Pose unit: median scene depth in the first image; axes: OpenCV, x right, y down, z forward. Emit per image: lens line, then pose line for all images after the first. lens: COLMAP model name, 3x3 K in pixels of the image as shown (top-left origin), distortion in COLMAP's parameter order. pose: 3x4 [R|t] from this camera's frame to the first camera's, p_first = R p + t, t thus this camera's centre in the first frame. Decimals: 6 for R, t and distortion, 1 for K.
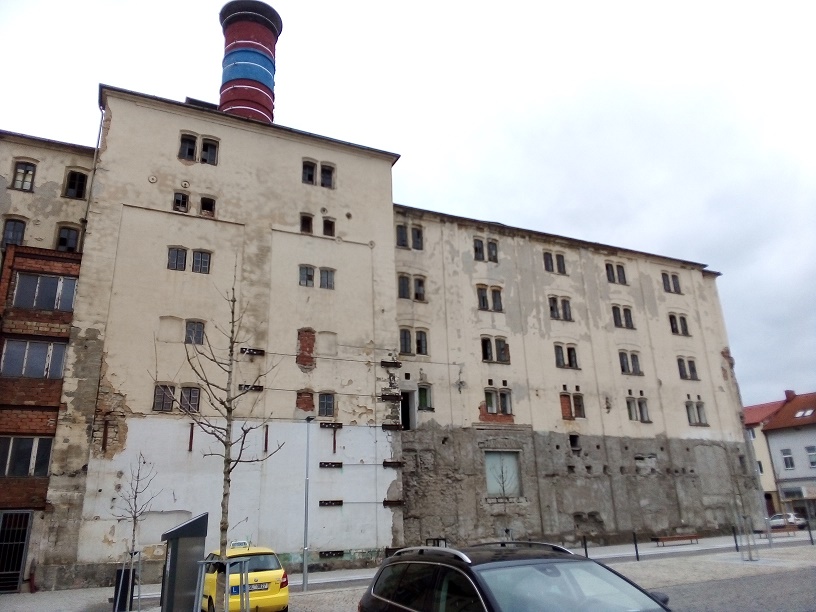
lens RADIAL K [[624.5, 0, 408.0], [0, 624.5, 306.0], [0, 0, 1]] dist [0.033519, 0.001349]
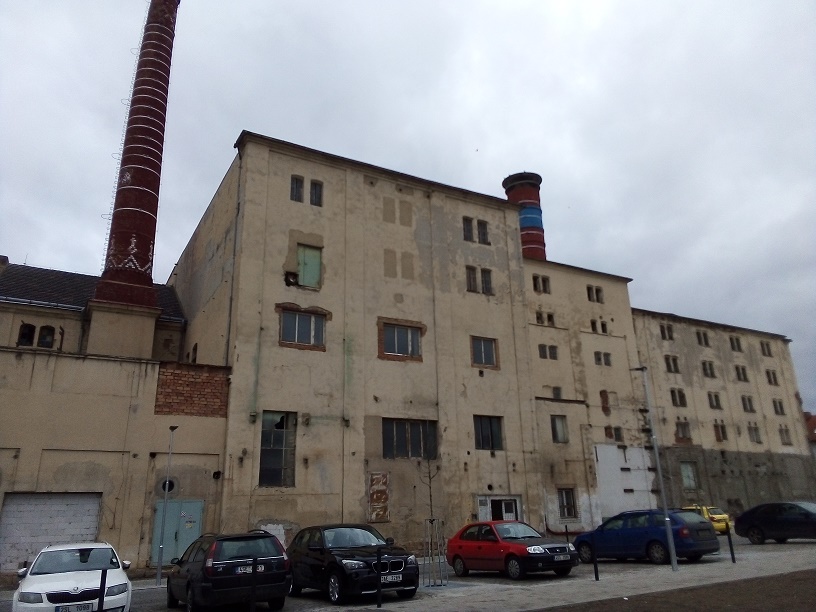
lens RADIAL K [[624.5, 0, 408.0], [0, 624.5, 306.0], [0, 0, 1]] dist [0.033519, 0.001349]
pose [[0.997778, 0.025264, 0.061644, -0.638193], [-0.025760, 0.999642, 0.007273, -0.153734], [-0.061439, -0.008844, 0.998072, -0.549763]]
